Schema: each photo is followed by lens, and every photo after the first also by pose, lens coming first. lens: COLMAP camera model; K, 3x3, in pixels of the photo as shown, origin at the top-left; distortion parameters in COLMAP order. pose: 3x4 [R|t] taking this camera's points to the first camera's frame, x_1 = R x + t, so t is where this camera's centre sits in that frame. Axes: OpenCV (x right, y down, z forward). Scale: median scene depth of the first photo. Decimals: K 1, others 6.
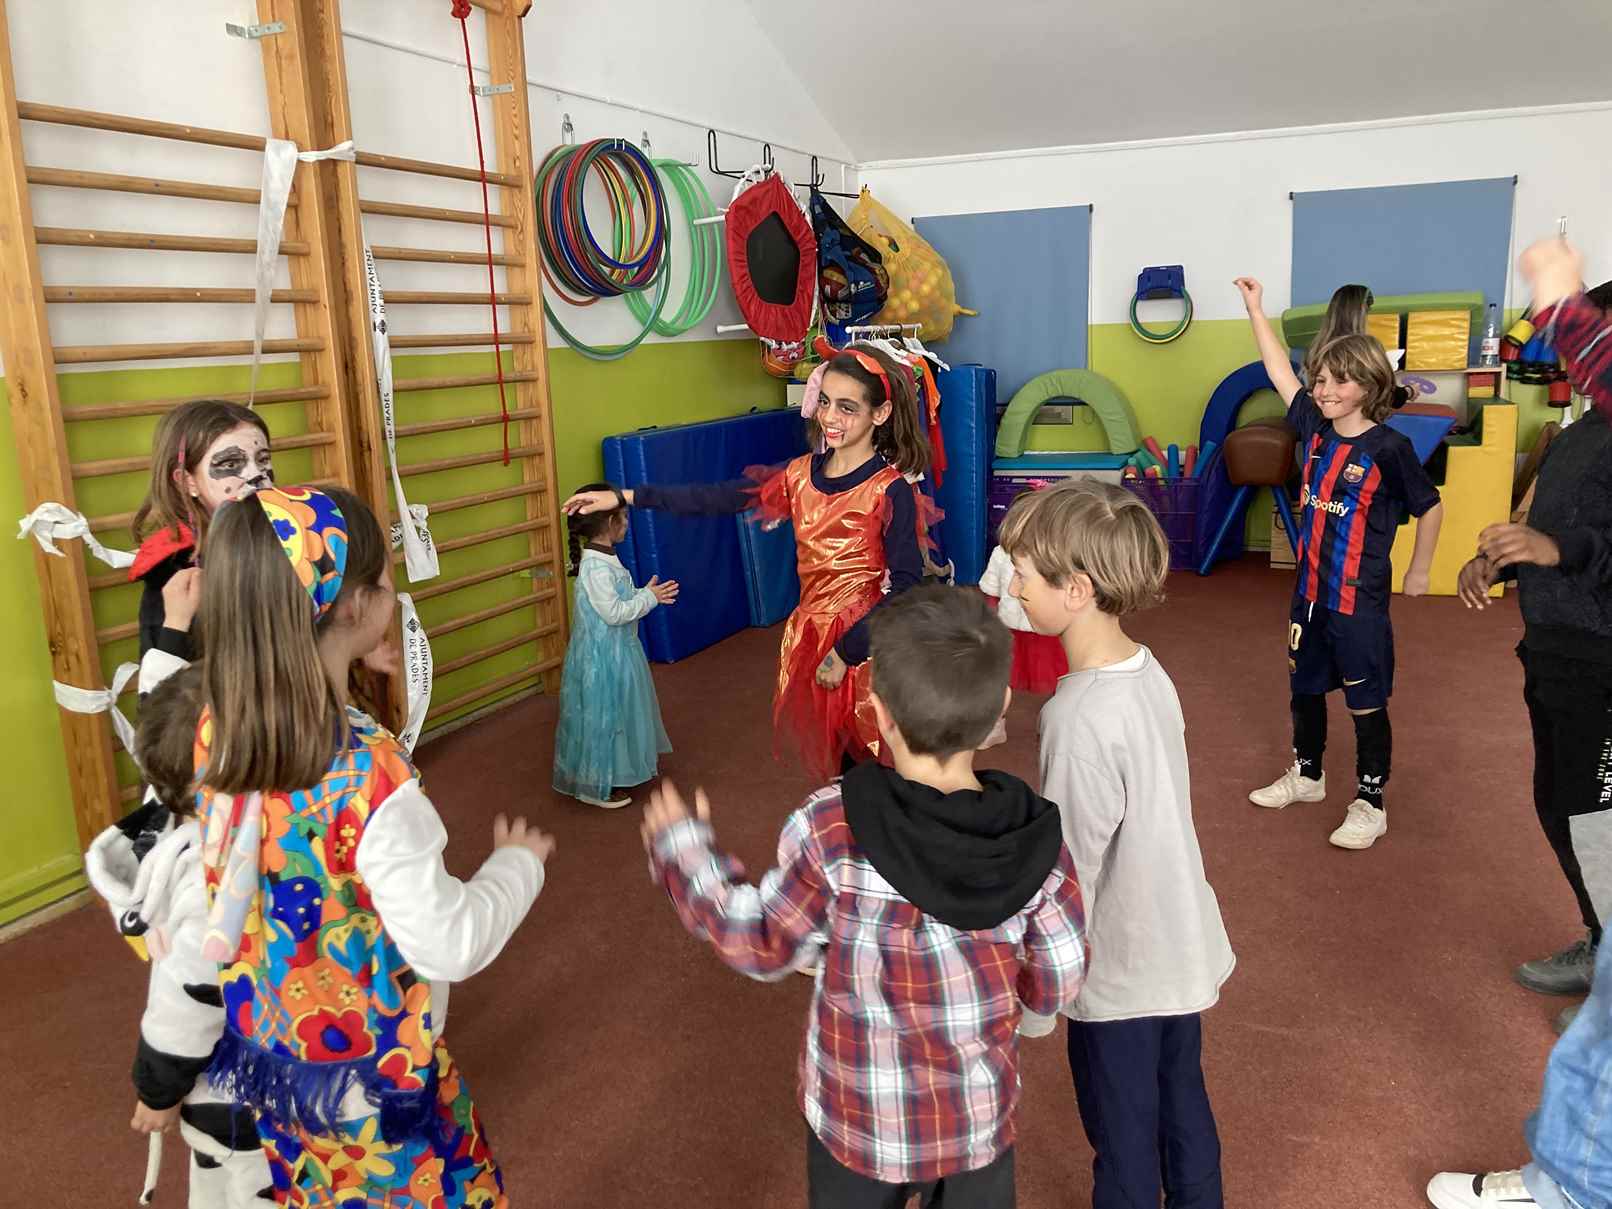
lens RADIAL K [[1324.7, 0, 794.2], [0, 1324.7, 585.4], [0, 0, 1]] dist [0.061757, -0.038816]
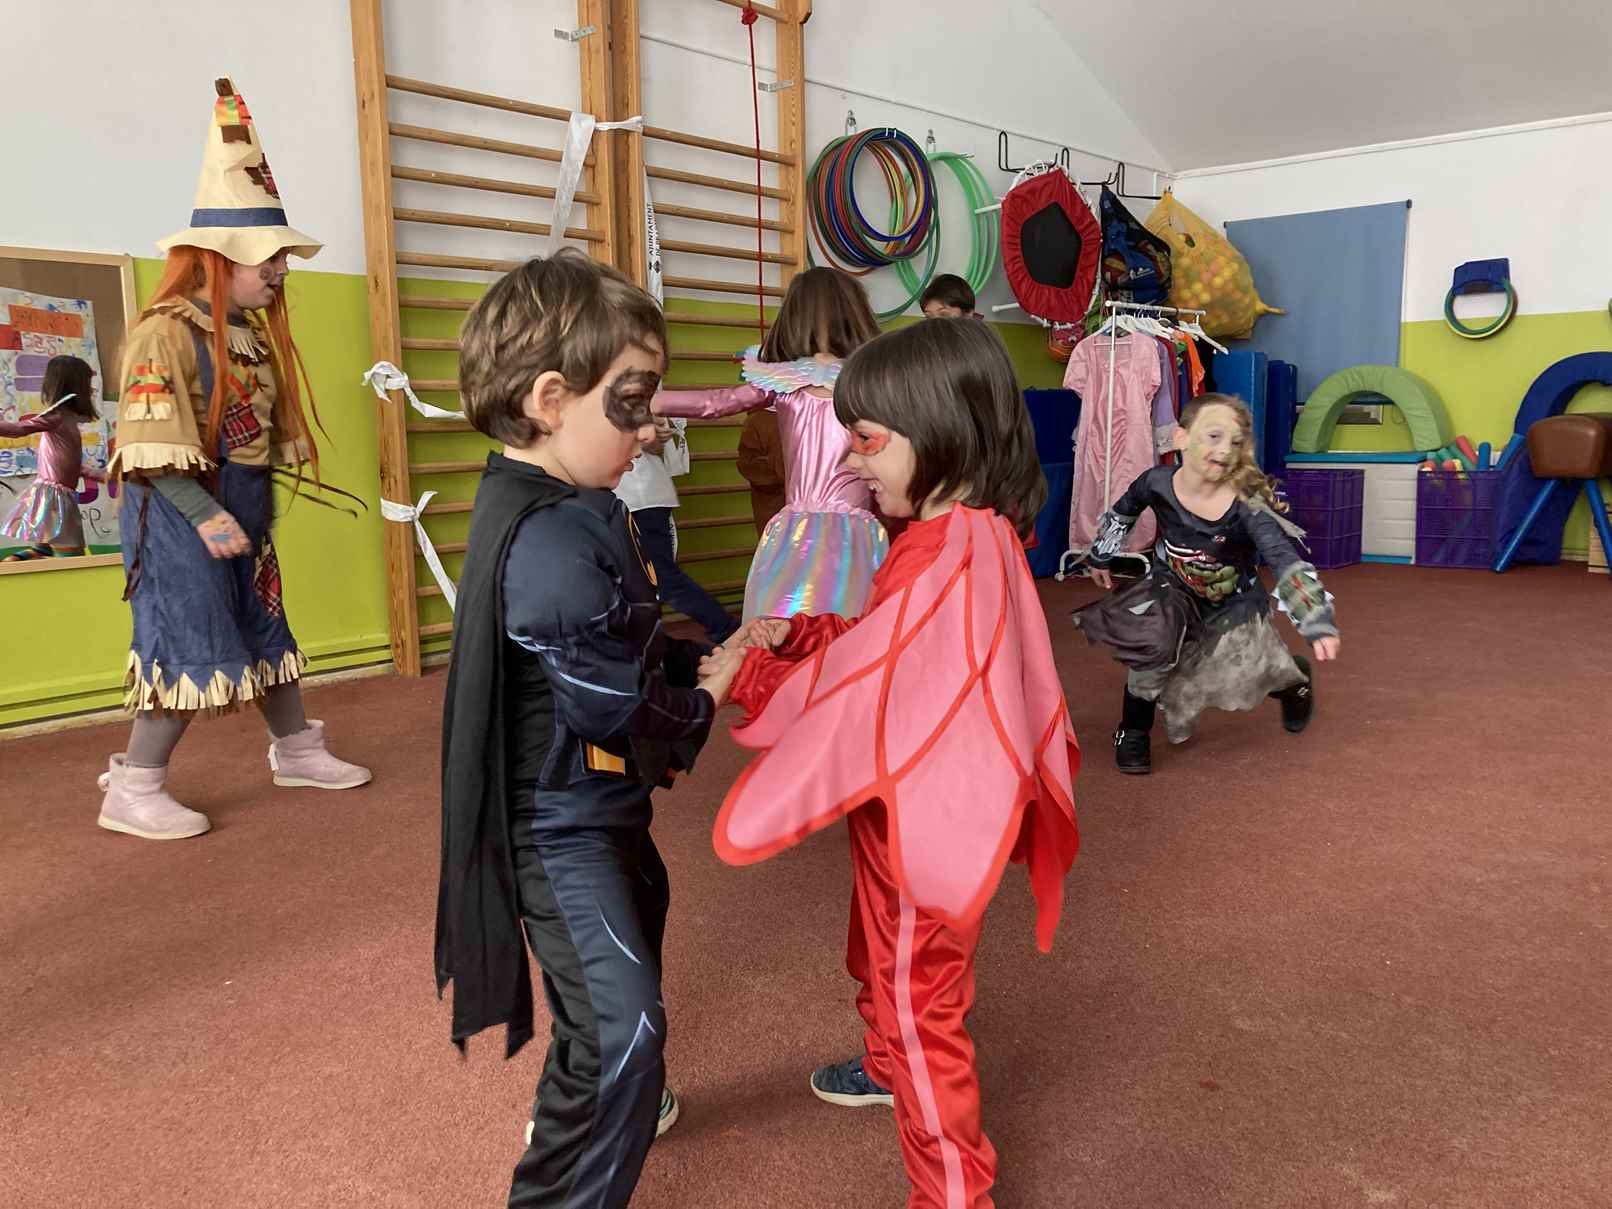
lens RADIAL K [[1324.7, 0, 792.6], [0, 1324.7, 578.3], [0, 0, 1]] dist [0.061757, -0.038816]
pose [[0.949498, 0.064105, -0.307153, 0.183258], [-0.081642, 0.995664, -0.044575, 0.122168], [0.302964, 0.067400, 0.950616, -0.105645]]
